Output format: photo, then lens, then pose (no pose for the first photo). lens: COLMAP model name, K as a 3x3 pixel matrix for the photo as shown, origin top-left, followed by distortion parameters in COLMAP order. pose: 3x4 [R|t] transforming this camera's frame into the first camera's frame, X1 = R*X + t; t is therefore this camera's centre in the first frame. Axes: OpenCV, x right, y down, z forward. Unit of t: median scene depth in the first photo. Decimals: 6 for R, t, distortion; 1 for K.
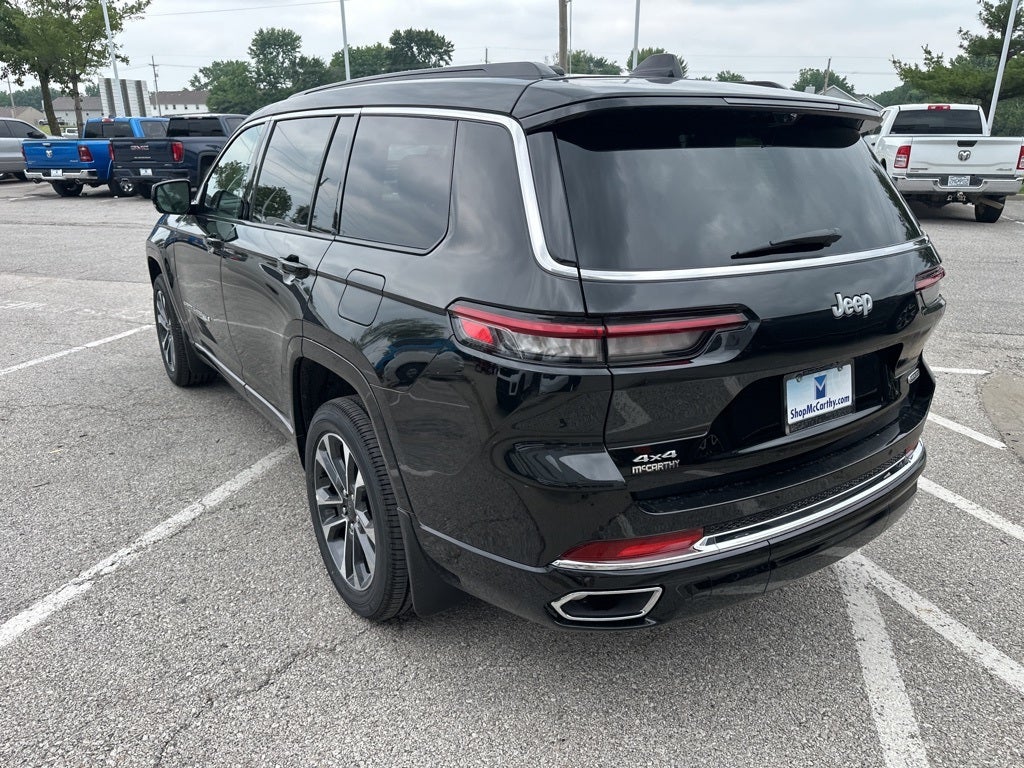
lens RADIAL K [[725.3, 0, 510.8], [0, 725.3, 390.9], [0, 0, 1]] dist [0.018338, -0.021164]
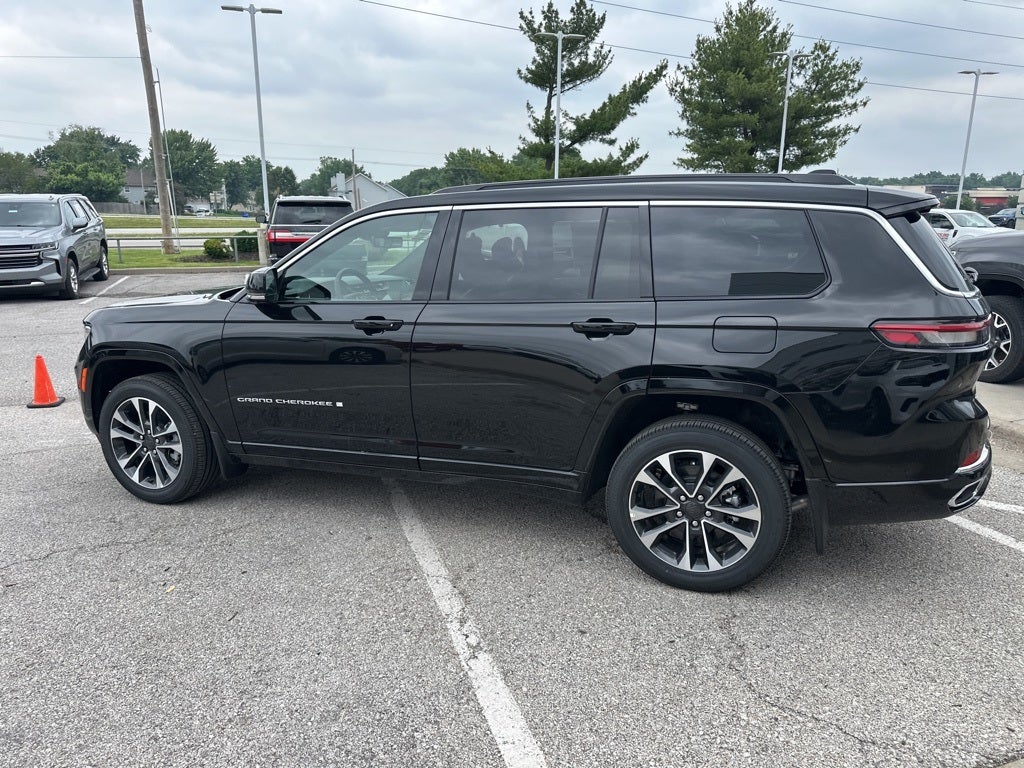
lens RADIAL K [[717.7, 0, 510.3], [0, 717.7, 384.2], [0, 0, 1]] dist [0.072279, -0.110201]
pose [[0.823537, -0.133403, 0.551353, -1.090188], [0.192895, 0.979892, -0.051030, -0.044613], [-0.533459, 0.148378, 0.832710, 0.092830]]
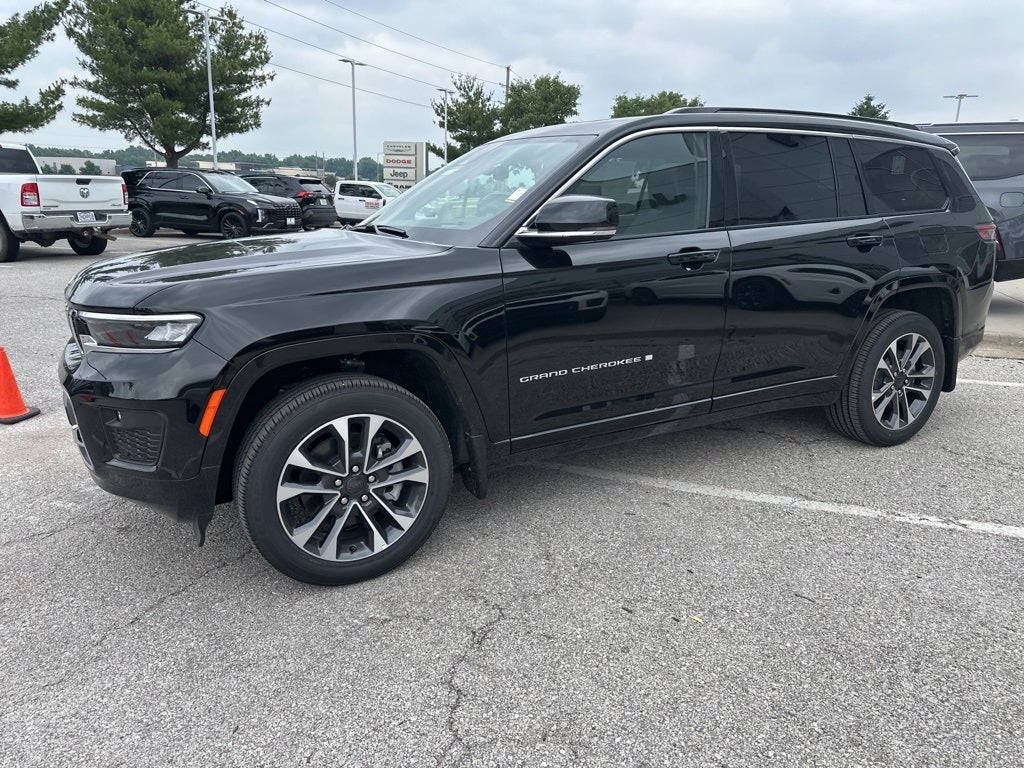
lens RADIAL K [[722.3, 0, 510.2], [0, 722.3, 376.0], [0, 0, 1]] dist [0.025549, -0.031418]
pose [[0.101186, -0.243185, 0.964688, -1.774796], [0.318498, 0.926549, 0.200164, -0.424997], [-0.942508, 0.286997, 0.171208, 1.466809]]
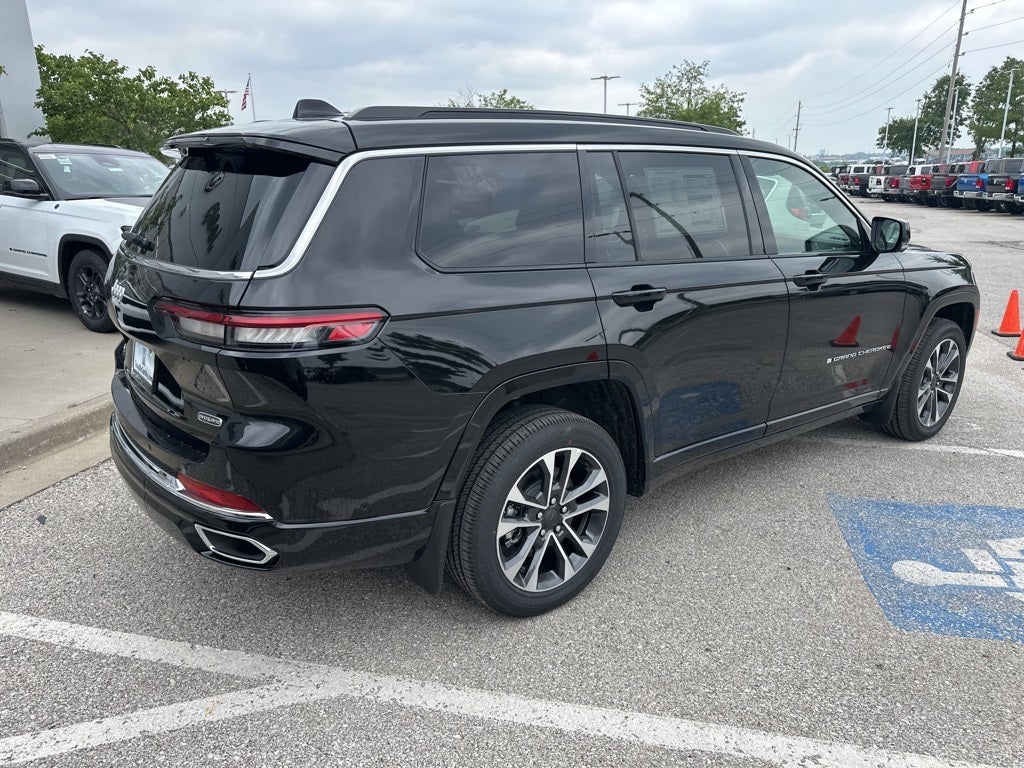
lens RADIAL K [[723.2, 0, 512.0], [0, 723.2, 384.0], [0, 0, 1]] dist [0.026698, -0.028698]
pose [[0.063643, 0.272337, -0.960095, 1.283560], [-0.325041, 0.915244, 0.238068, -0.357608], [0.943556, 0.296919, 0.146770, 1.073181]]
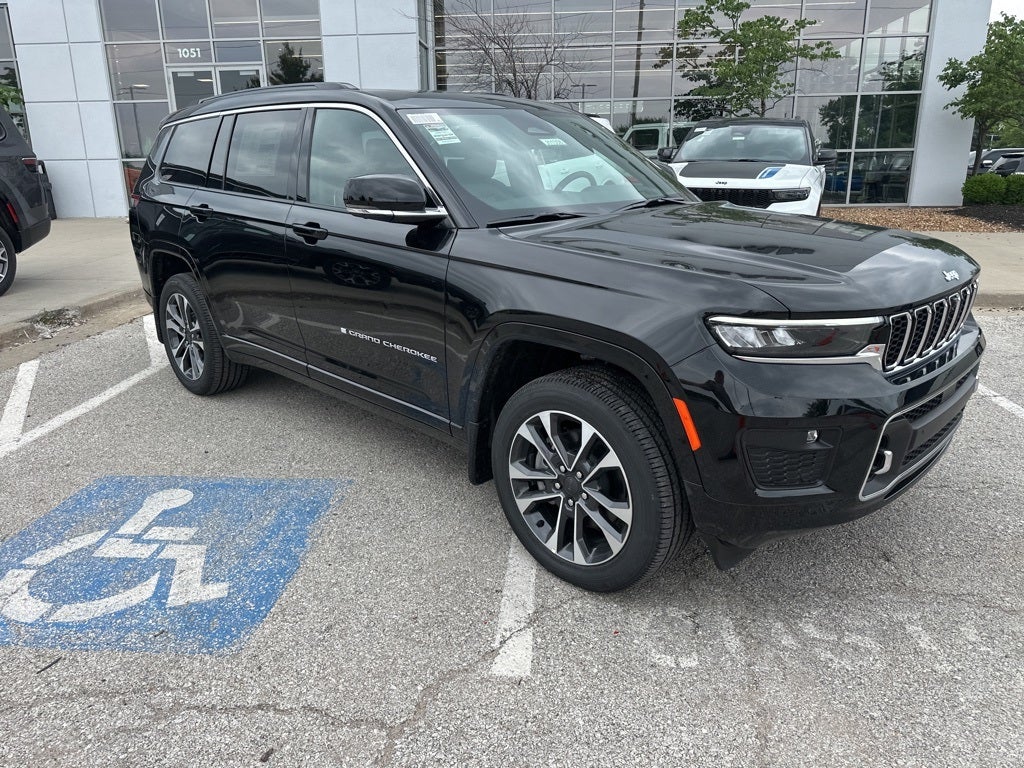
lens RADIAL K [[721.3, 0, 512.3], [0, 721.3, 379.6], [0, 0, 1]] dist [0.037574, -0.044357]
pose [[-0.979643, 0.065048, -0.189917, -0.051463], [-0.058628, 0.812097, 0.580569, -0.931109], [0.191996, 0.579885, -0.791752, 2.908242]]
